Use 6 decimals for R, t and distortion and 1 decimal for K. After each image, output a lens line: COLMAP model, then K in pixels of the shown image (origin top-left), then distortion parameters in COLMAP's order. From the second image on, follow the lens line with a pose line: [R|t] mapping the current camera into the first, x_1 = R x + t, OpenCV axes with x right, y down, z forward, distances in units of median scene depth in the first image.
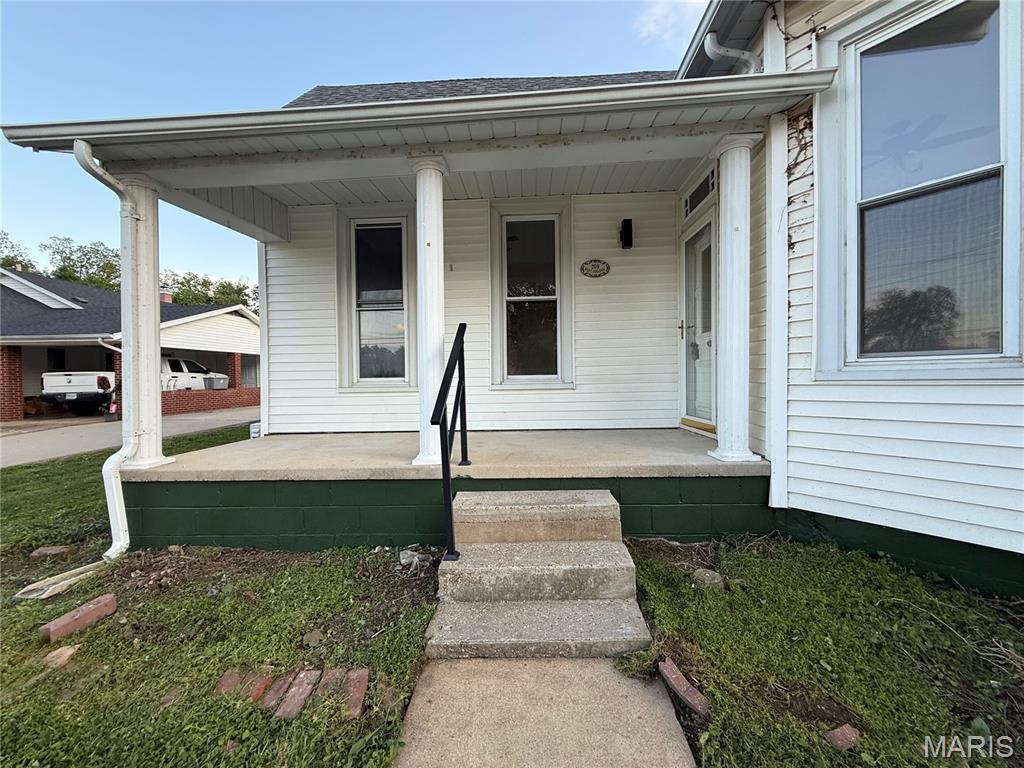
lens RADIAL K [[407.3, 0, 506.2], [0, 407.3, 383.6], [0, 0, 1]] dist [-0.000319, 0.000278]
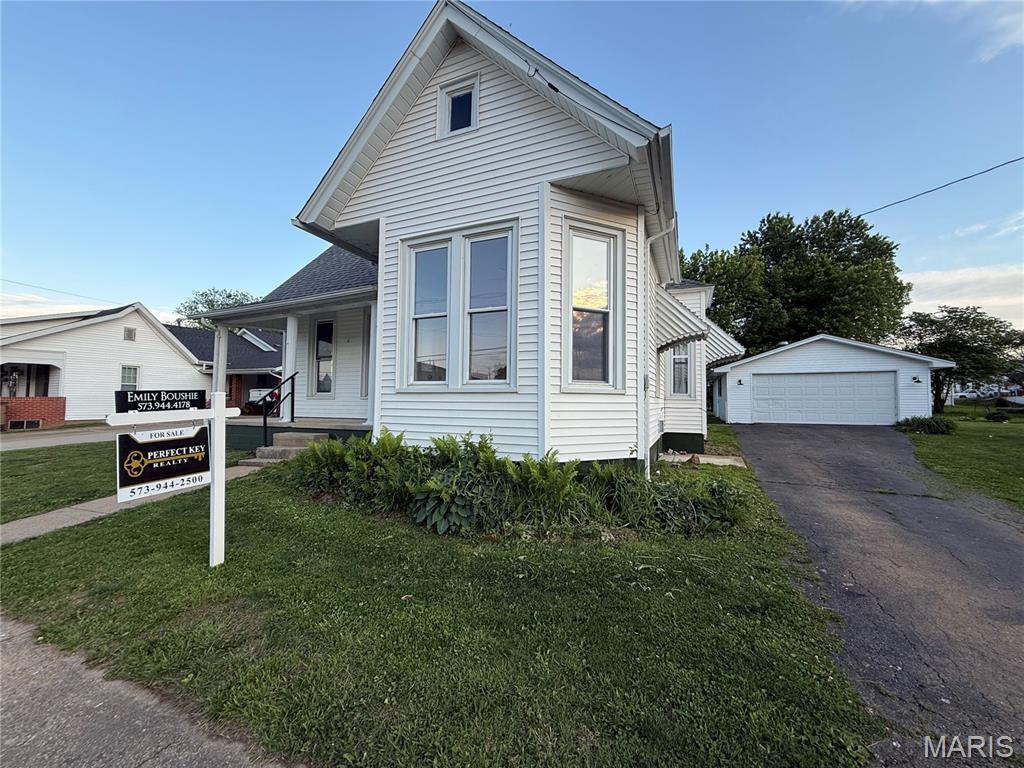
lens RADIAL K [[407.3, 0, 508.4], [0, 407.3, 383.9], [0, 0, 1]] dist [-0.000319, 0.000278]
pose [[0.934791, 0.007185, -0.355126, 0.580746], [-0.026723, 0.998384, -0.050144, 0.009309], [0.354192, 0.056364, 0.933473, -0.278949]]
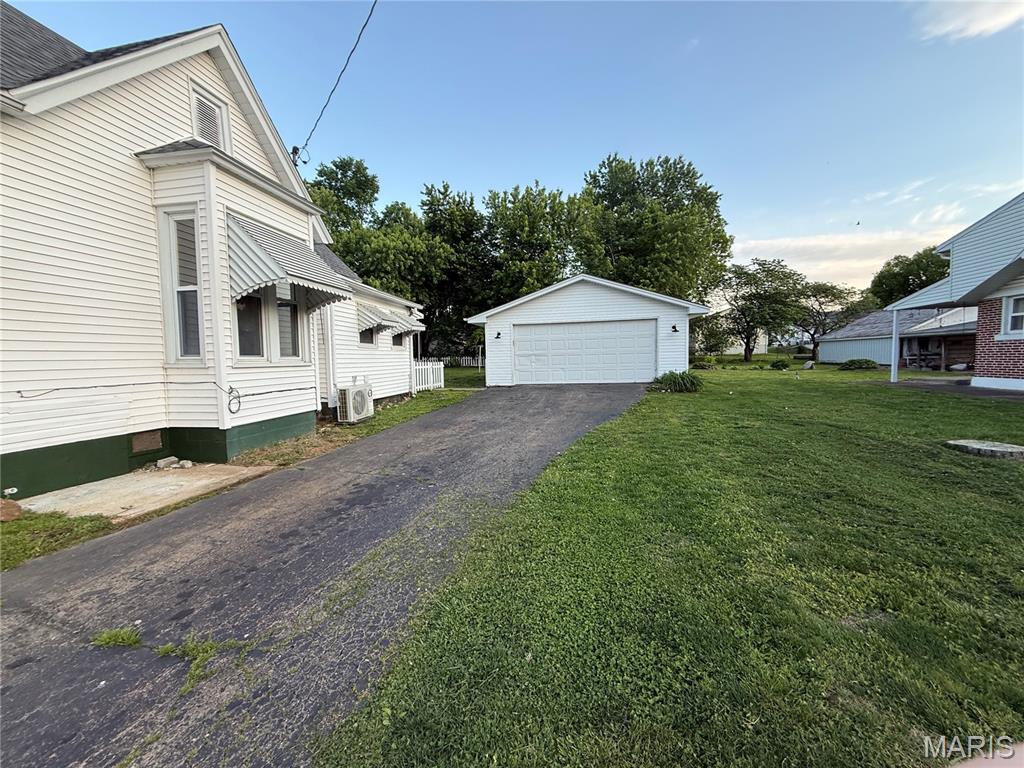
lens RADIAL K [[407.3, 0, 509.6], [0, 407.3, 382.0], [0, 0, 1]] dist [-0.000319, 0.000278]
pose [[0.991269, 0.002035, -0.131838, 1.060300], [0.004406, 0.998811, 0.048543, -0.015481], [0.131780, -0.048701, 0.990082, 0.249118]]
